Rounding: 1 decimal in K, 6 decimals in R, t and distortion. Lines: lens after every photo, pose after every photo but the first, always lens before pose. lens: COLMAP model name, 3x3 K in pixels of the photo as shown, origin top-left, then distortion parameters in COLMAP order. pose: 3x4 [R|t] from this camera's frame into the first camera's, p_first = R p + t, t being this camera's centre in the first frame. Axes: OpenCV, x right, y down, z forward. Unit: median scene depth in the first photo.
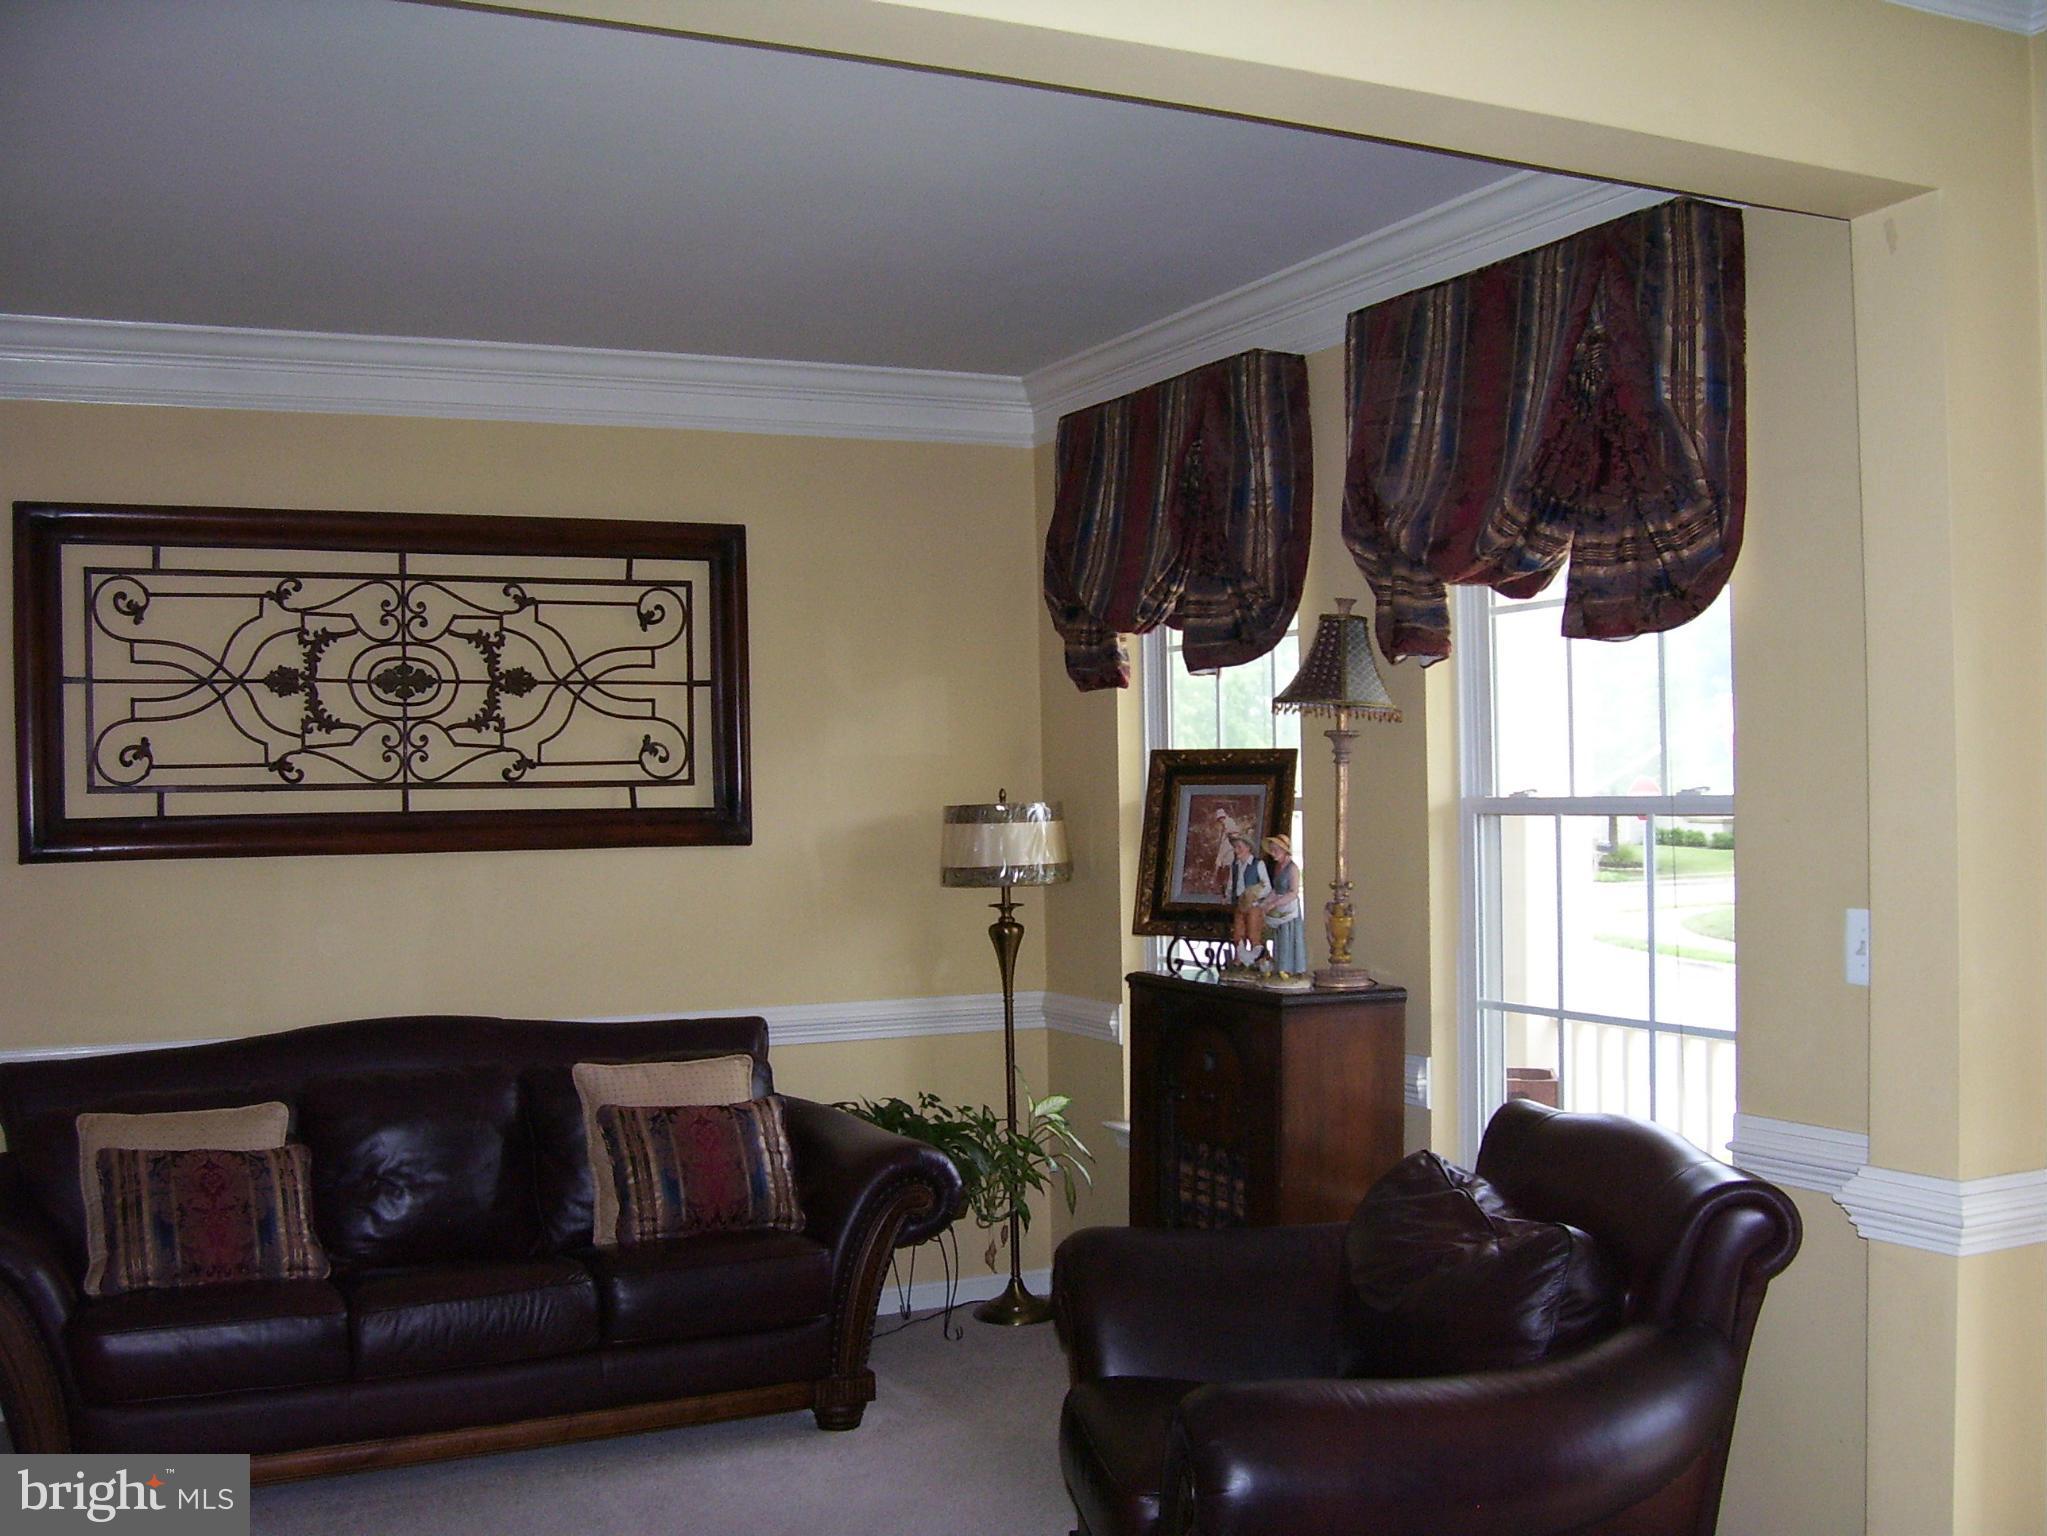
lens RADIAL K [[2052.7, 0, 1047.0], [0, 2052.7, 809.3], [0, 0, 1]] dist [-0.191375, 0.192065]
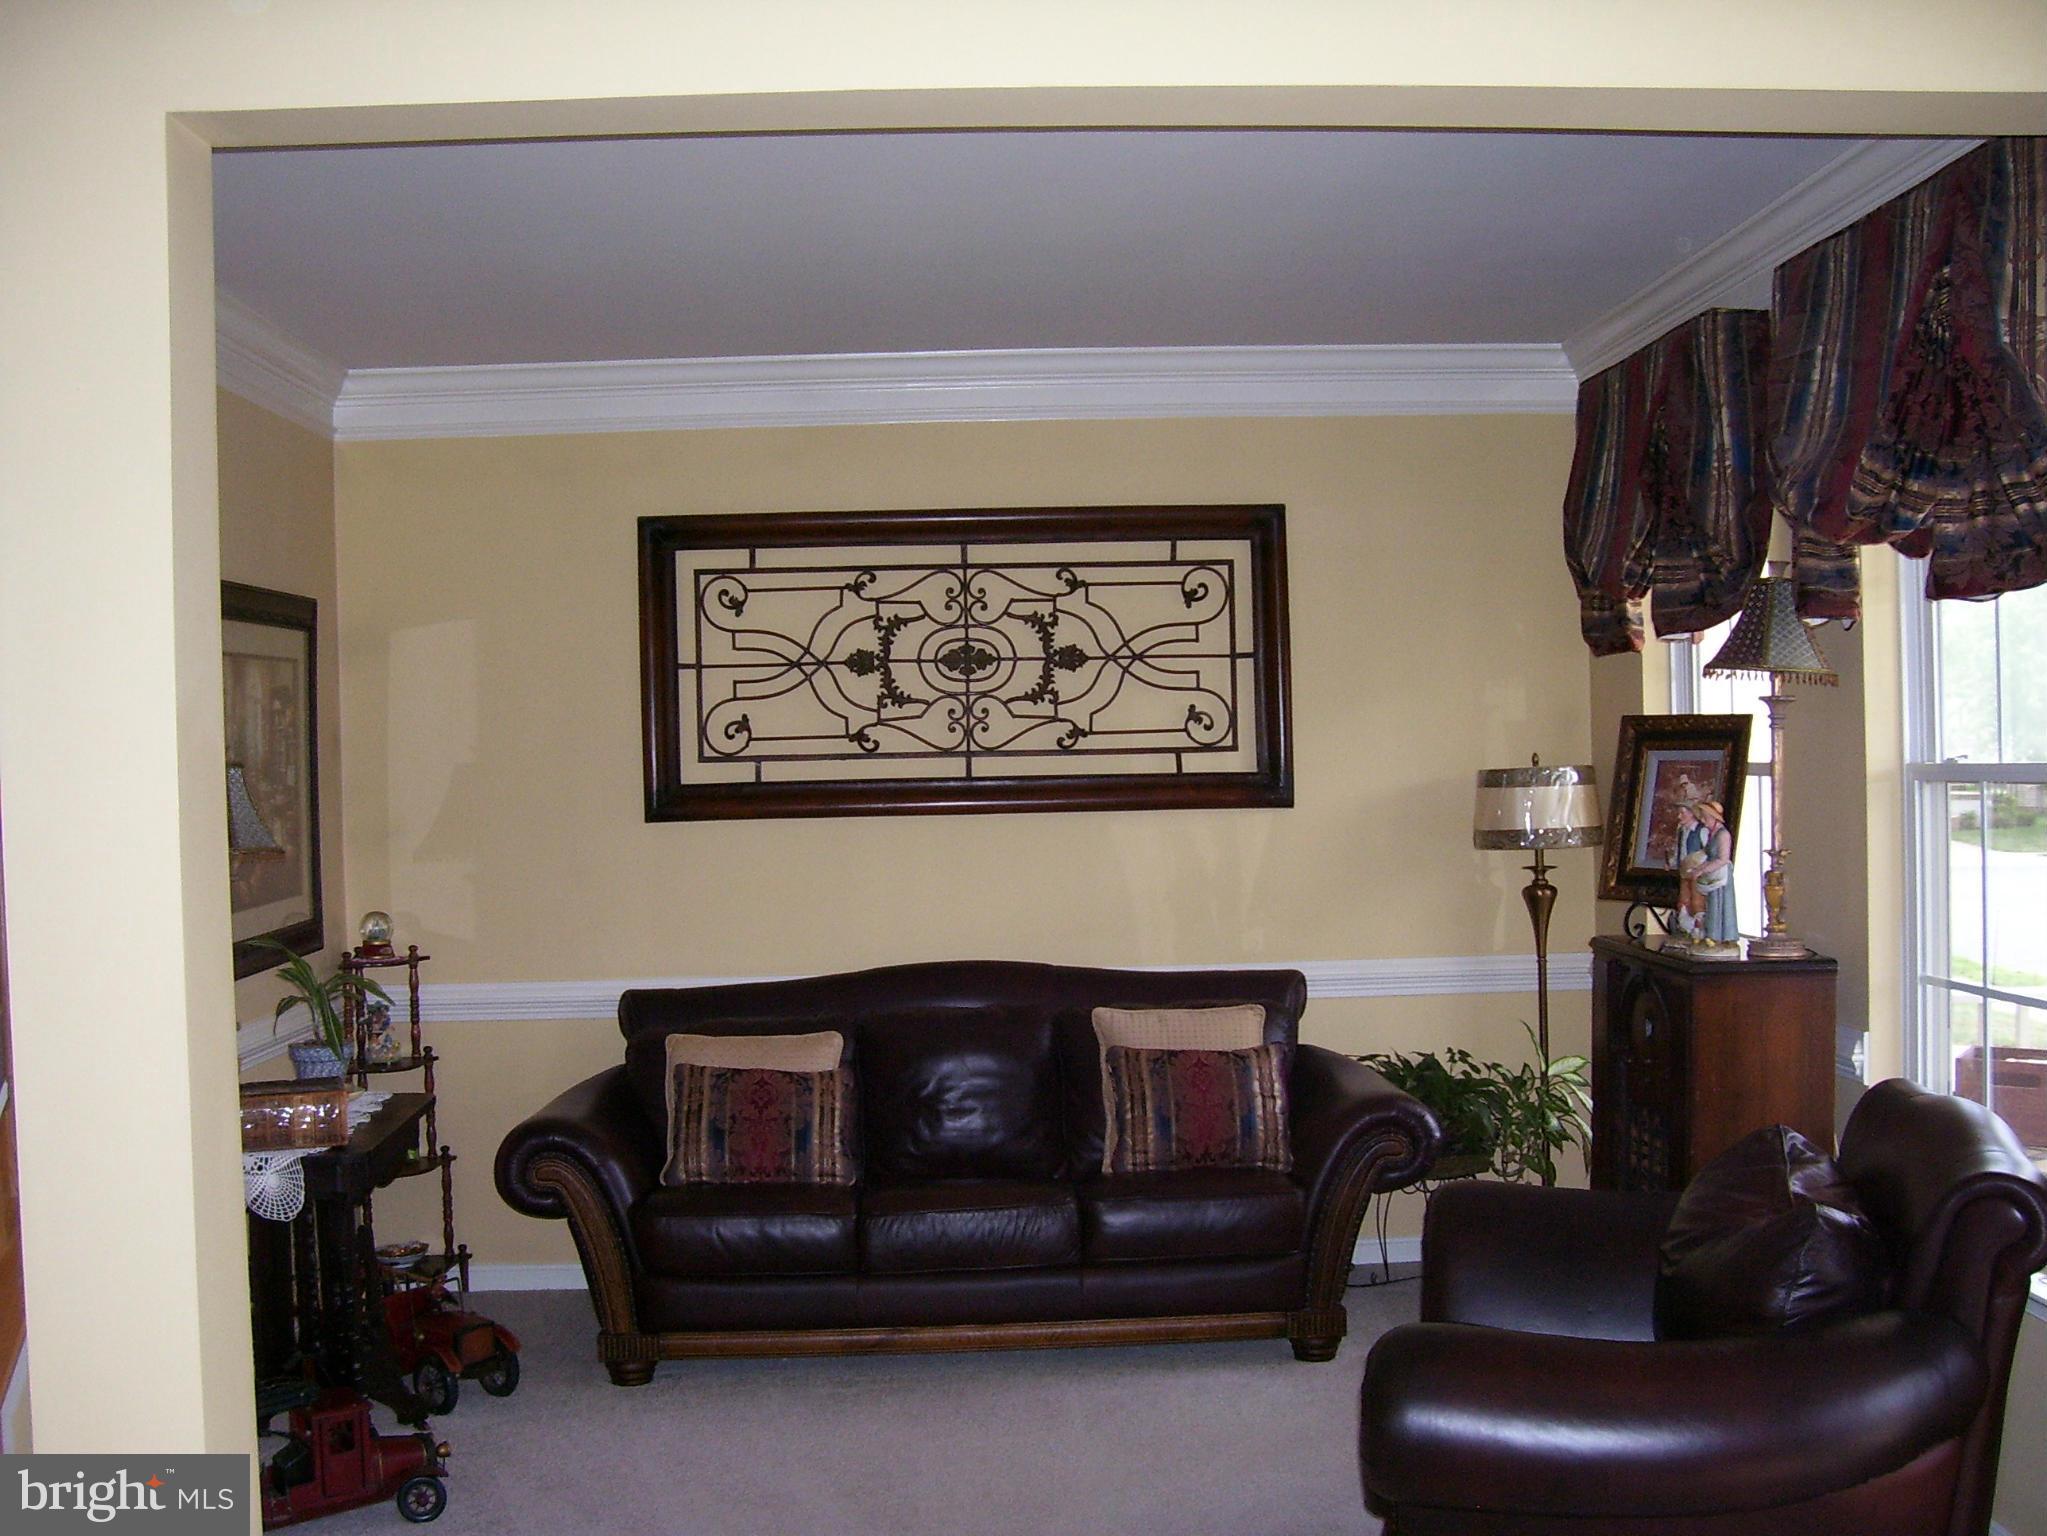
lens RADIAL K [[2052.7, 0, 1047.0], [0, 2052.7, 809.3], [0, 0, 1]] dist [-0.191375, 0.192065]
pose [[0.915351, 0.004778, -0.402628, 0.188485], [0.004041, 0.999770, 0.021051, -0.004983], [0.402636, -0.020896, 0.915122, -0.021394]]
